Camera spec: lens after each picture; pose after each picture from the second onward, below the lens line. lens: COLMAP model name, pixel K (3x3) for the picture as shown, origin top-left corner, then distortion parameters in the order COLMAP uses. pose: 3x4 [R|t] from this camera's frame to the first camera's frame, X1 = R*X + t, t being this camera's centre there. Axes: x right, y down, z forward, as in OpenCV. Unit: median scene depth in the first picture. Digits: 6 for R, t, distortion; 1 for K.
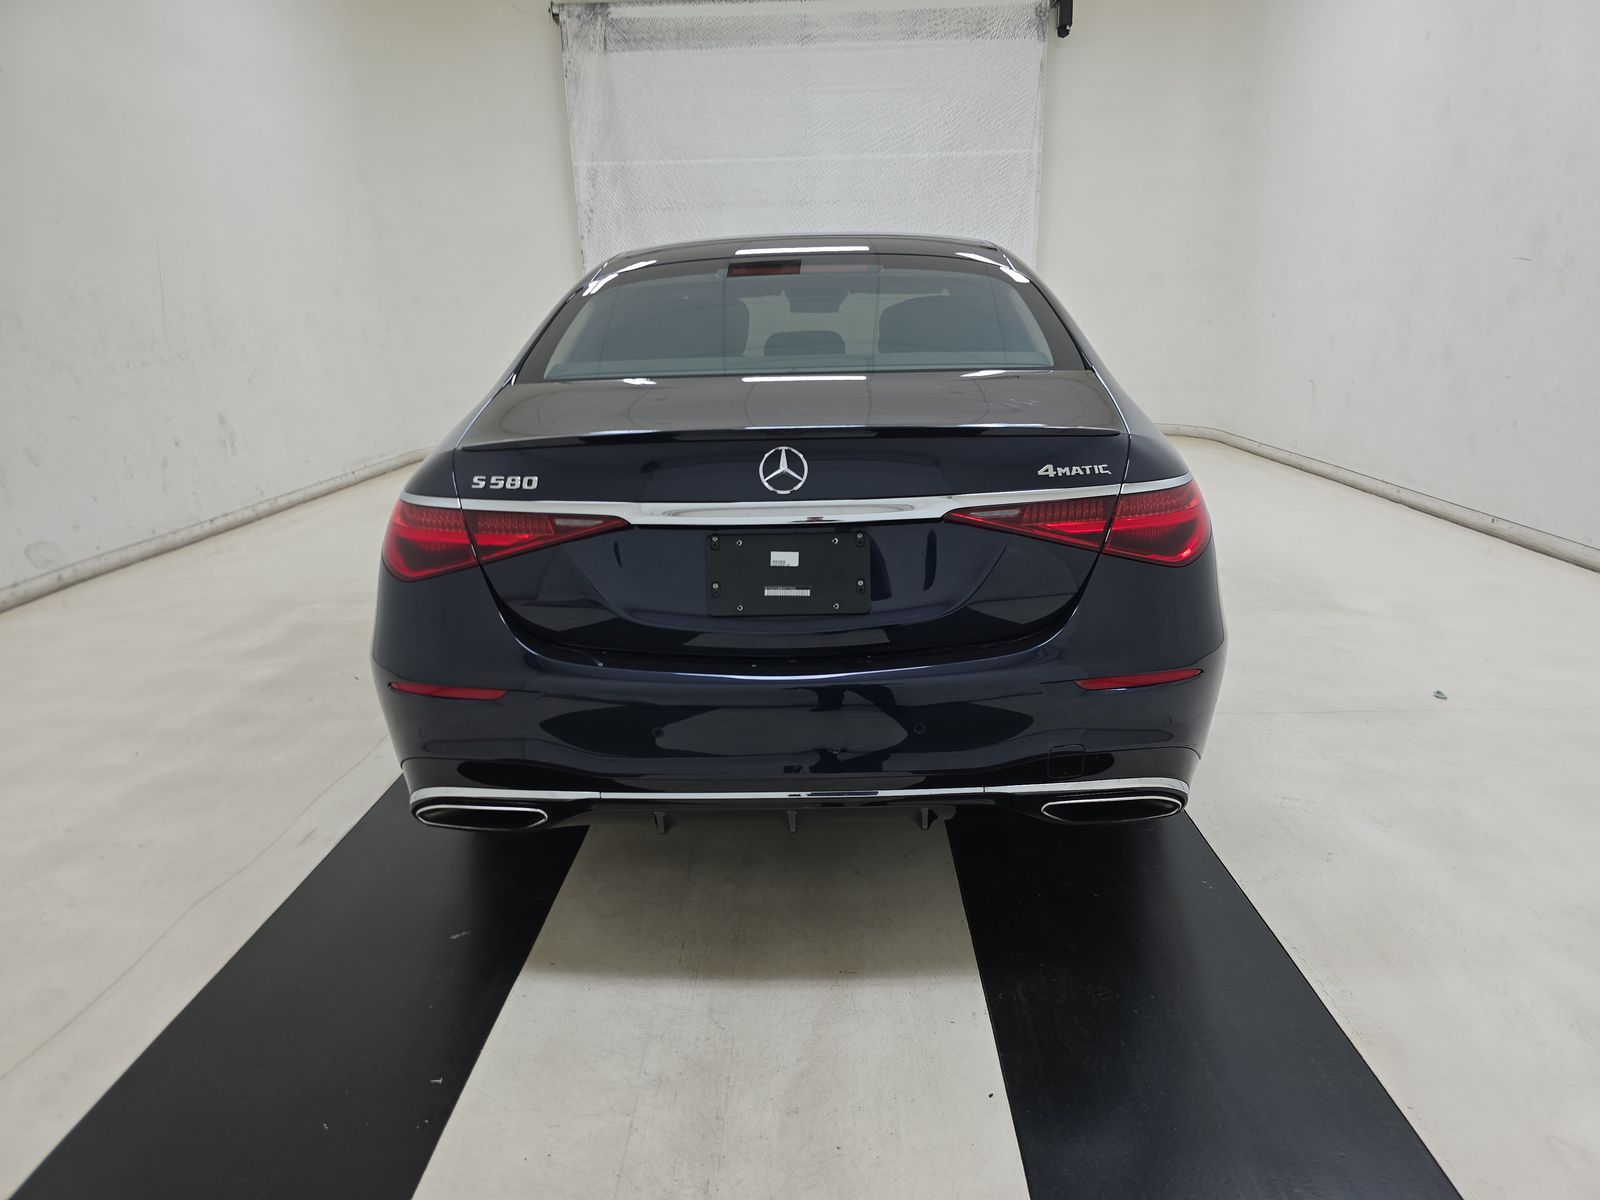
lens RADIAL K [[1088.6, 0, 806.7], [0, 1088.6, 599.1], [0, 0, 1]] dist [0.069864, -0.070740]
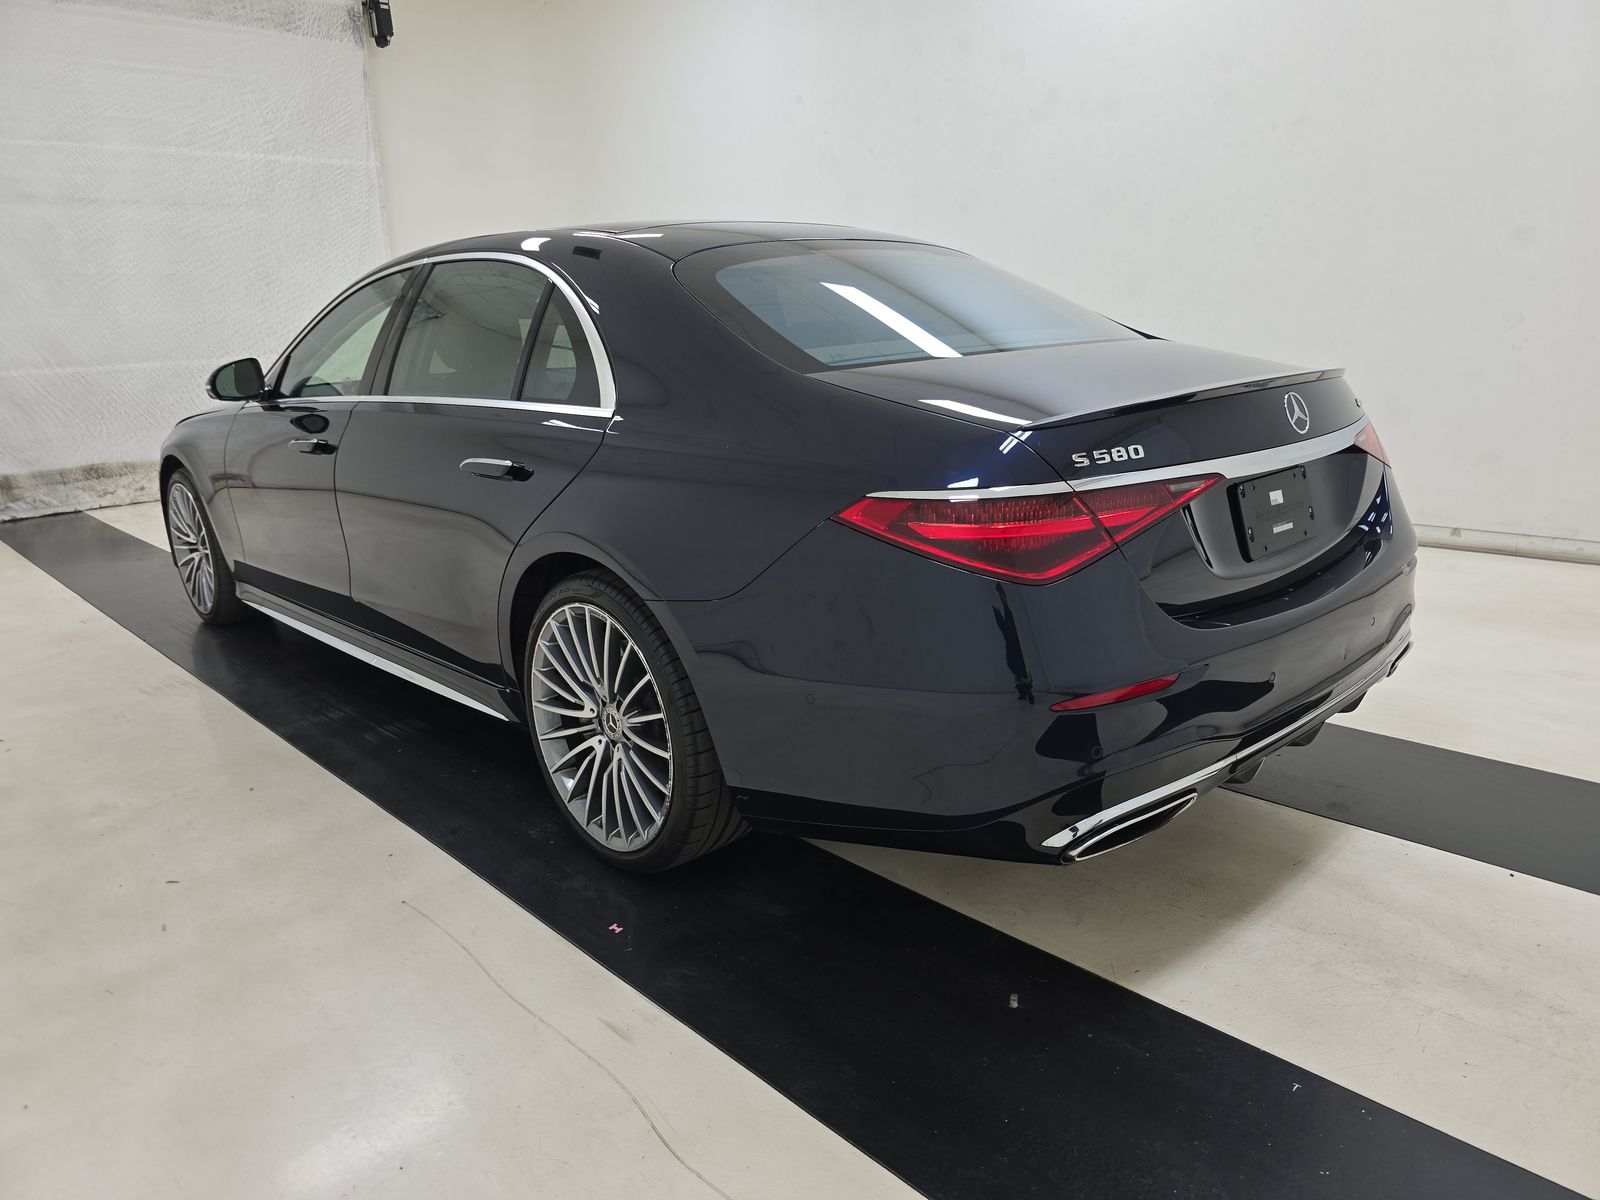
lens RADIAL K [[1088.6, 0, 806.7], [0, 1088.6, 599.1], [0, 0, 1]] dist [0.069864, -0.070740]
pose [[0.700358, -0.182139, 0.690162, -0.572560], [0.205700, 0.977378, 0.049200, -0.044937], [-0.683510, 0.107509, 0.721980, 0.273565]]
